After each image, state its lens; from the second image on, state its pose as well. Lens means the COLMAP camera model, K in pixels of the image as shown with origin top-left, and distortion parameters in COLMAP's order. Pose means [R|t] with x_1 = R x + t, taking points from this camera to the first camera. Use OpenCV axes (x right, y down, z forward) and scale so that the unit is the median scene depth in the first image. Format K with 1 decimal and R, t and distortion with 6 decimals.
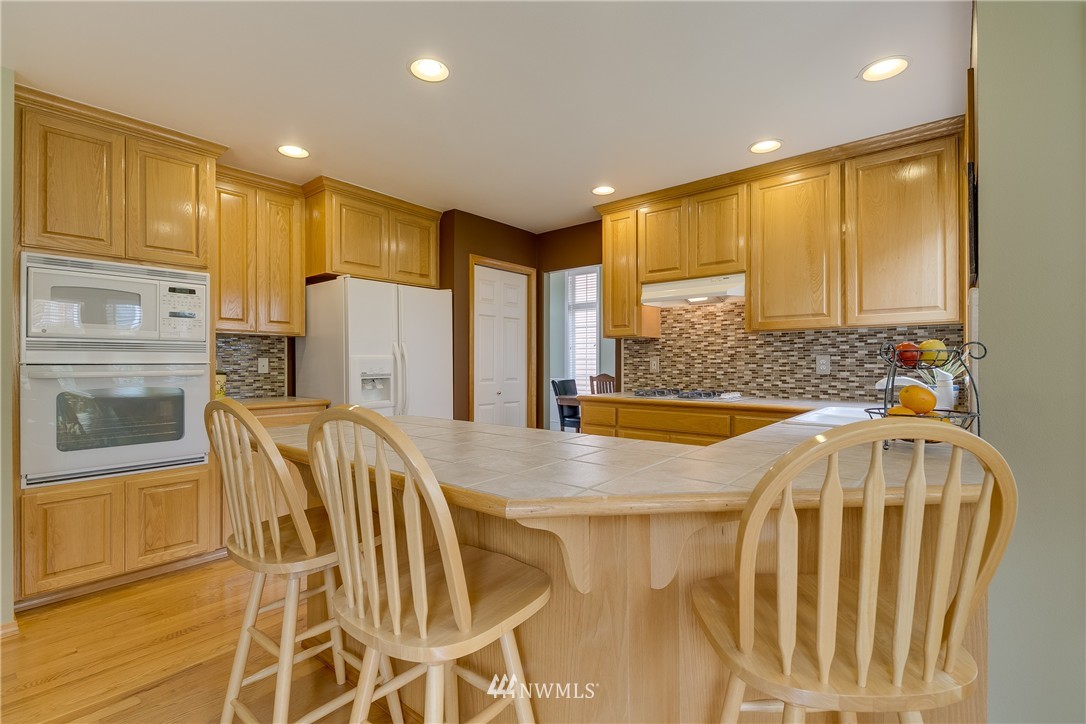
lens RADIAL K [[501.6, 0, 548.7], [0, 501.6, 362.8], [0, 0, 1]] dist [0.006311, -0.001288]
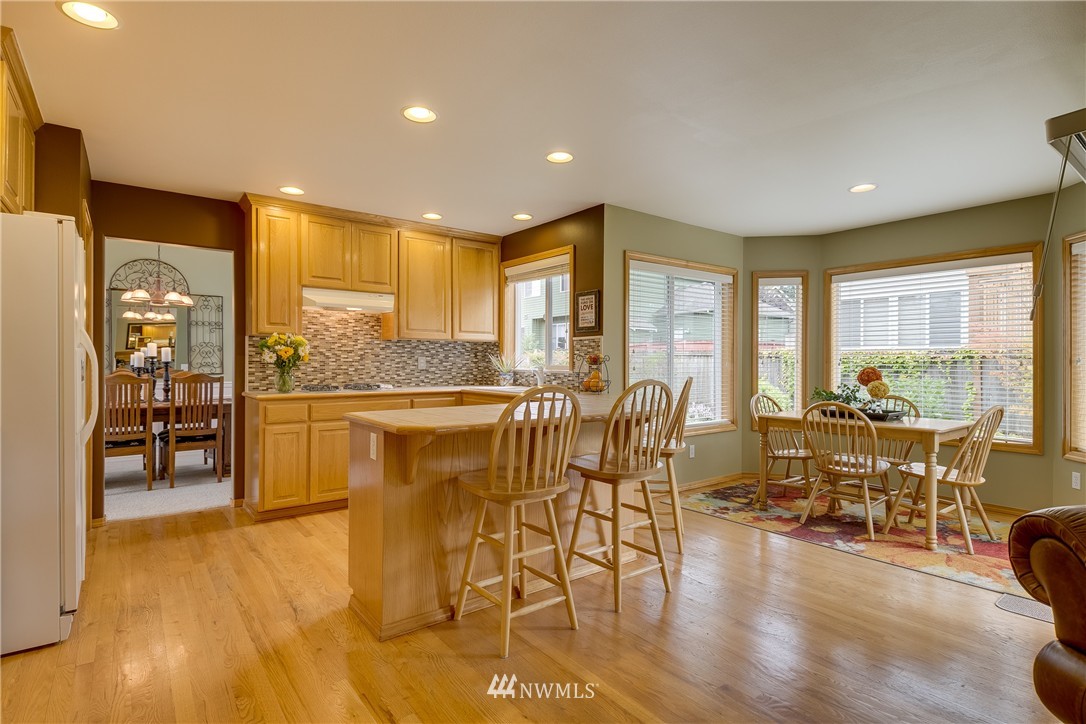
lens RADIAL K [[554.9, 0, 551.7], [0, 554.9, 362.2], [0, 0, 1]] dist [0.016228, -0.010930]
pose [[0.191007, 0.002093, 0.981586, -0.927543], [-0.006816, 0.999976, -0.000806, 0.000124], [-0.981565, -0.006536, 0.191017, 0.278558]]
